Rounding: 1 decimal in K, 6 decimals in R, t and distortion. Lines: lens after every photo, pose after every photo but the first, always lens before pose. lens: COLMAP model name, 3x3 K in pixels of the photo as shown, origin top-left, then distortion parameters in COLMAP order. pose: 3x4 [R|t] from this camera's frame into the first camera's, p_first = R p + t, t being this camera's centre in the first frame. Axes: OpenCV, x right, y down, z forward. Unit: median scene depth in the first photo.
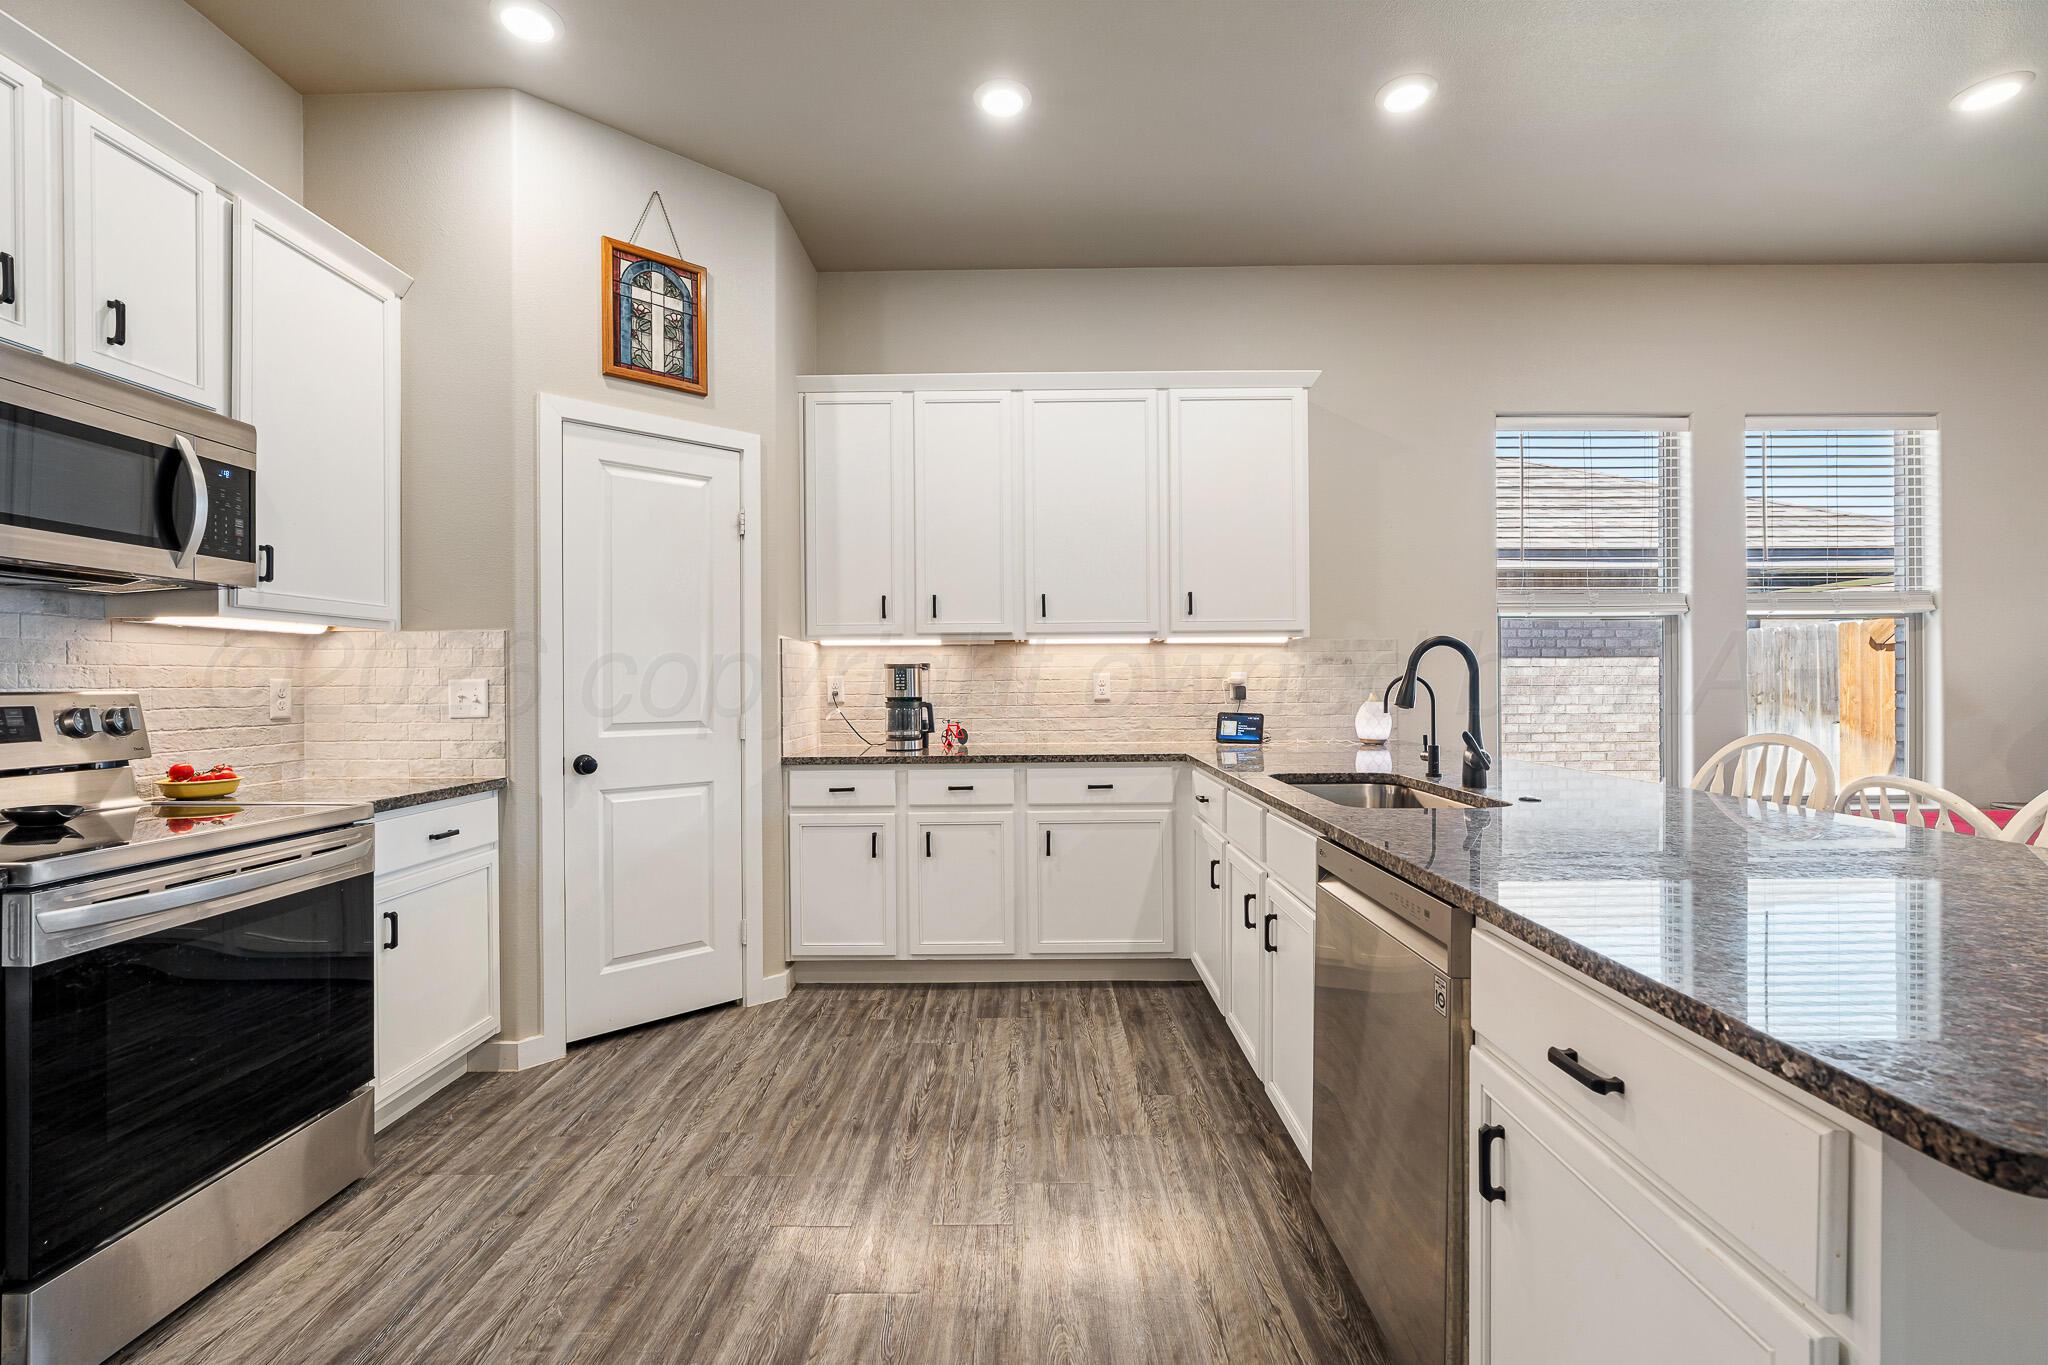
lens RADIAL K [[914.9, 0, 1025.9], [0, 914.9, 683.1], [0, 0, 1]] dist [-0.001897, -0.000582]
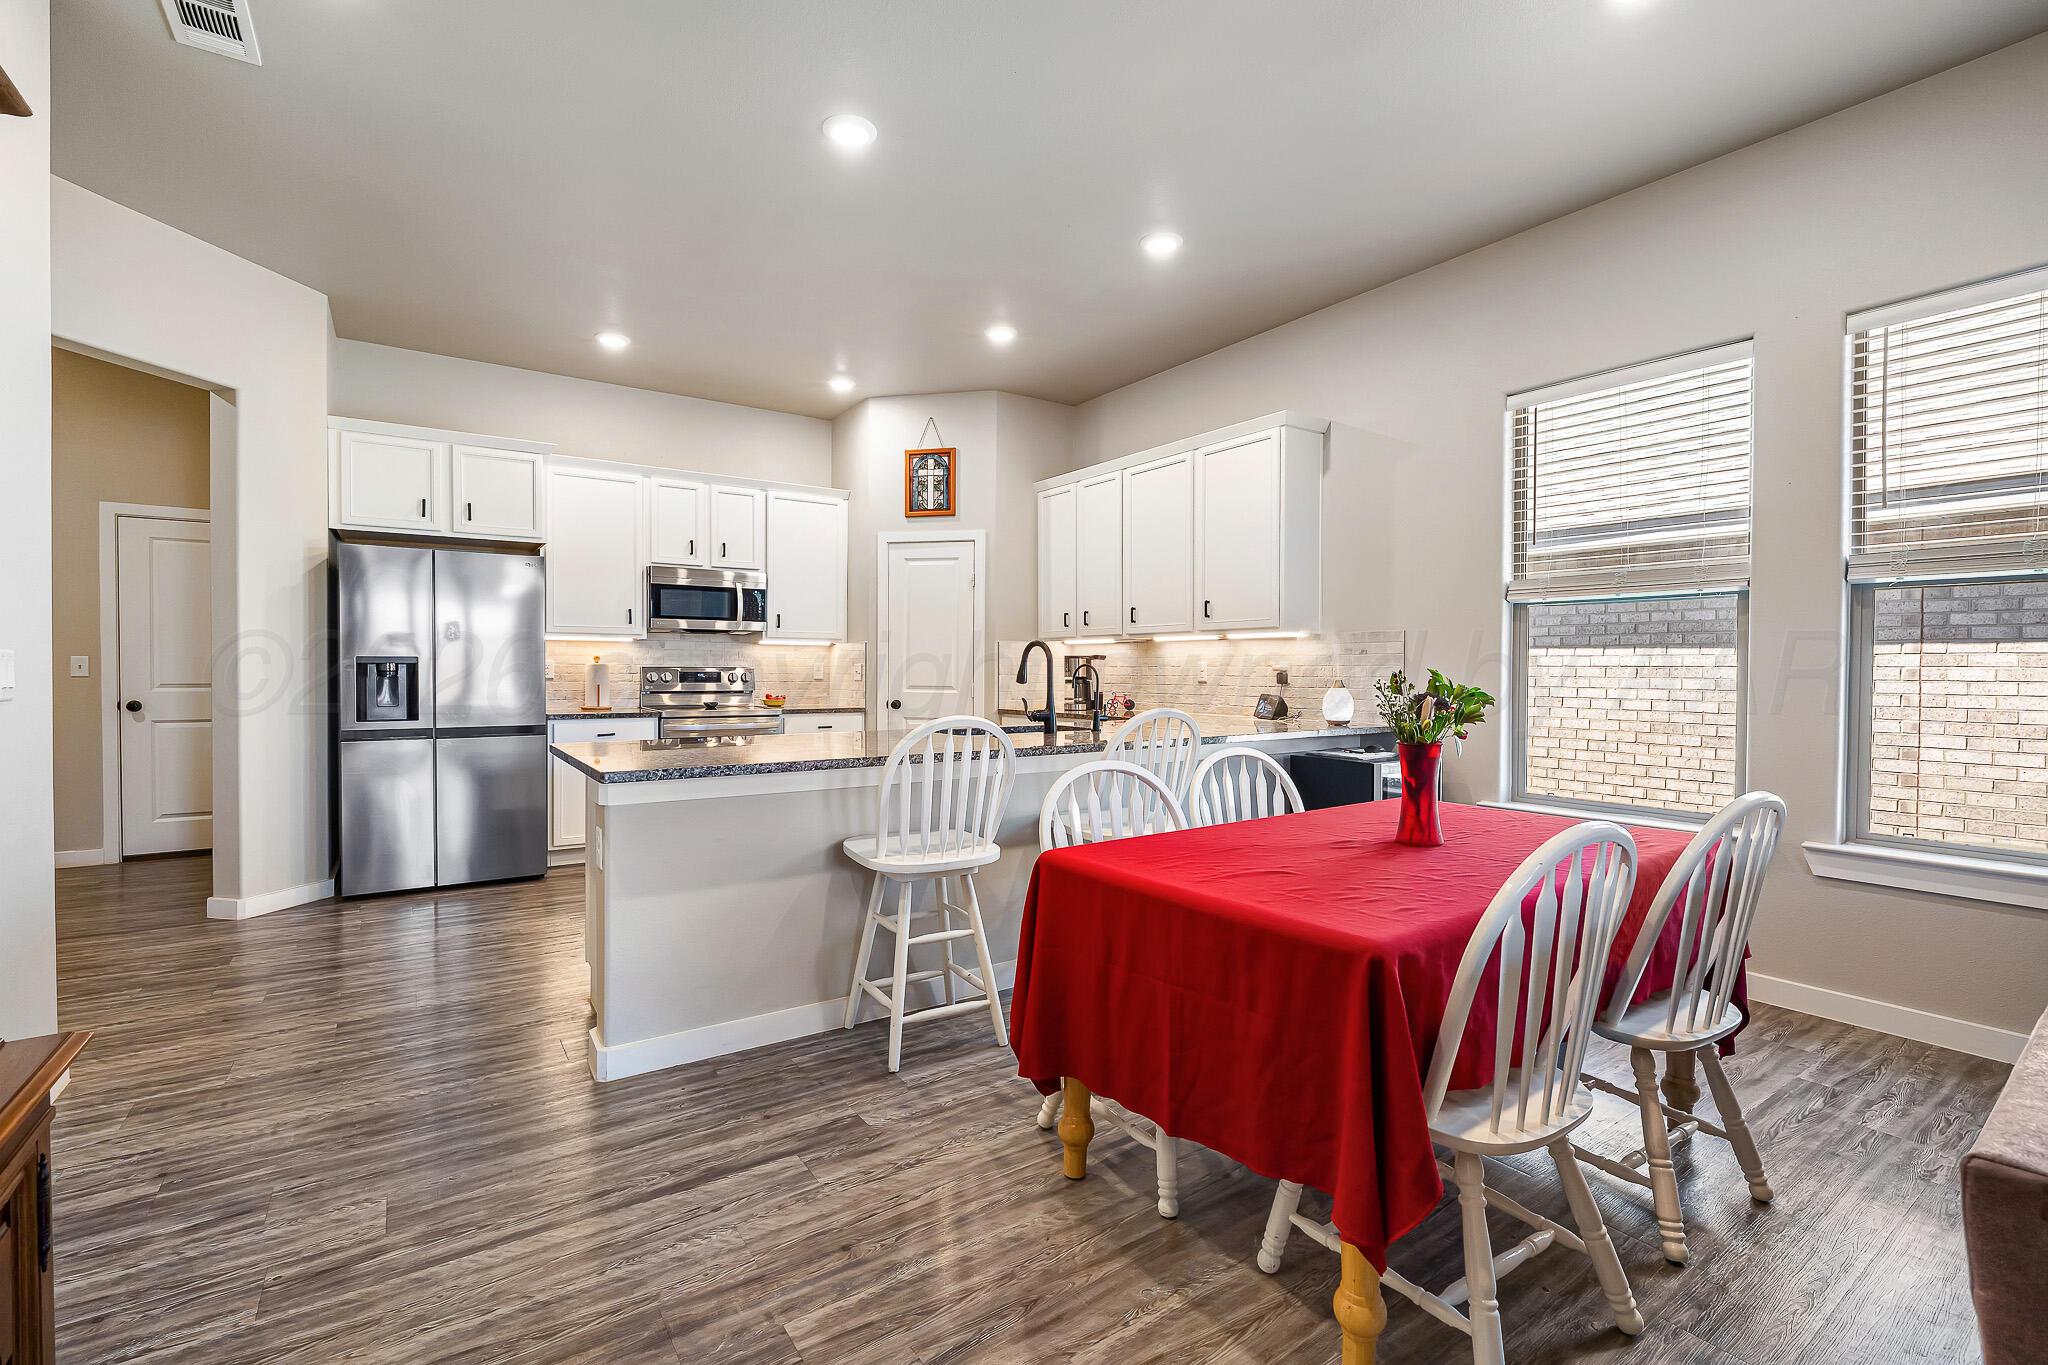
lens RADIAL K [[914.9, 0, 1022.3], [0, 914.9, 678.0], [0, 0, 1]] dist [-0.001897, -0.000582]
pose [[0.562345, 0.018897, -0.826687, 1.336312], [-0.008465, 0.999818, 0.017097, -0.009459], [0.826860, -0.002616, 0.562402, 0.045933]]
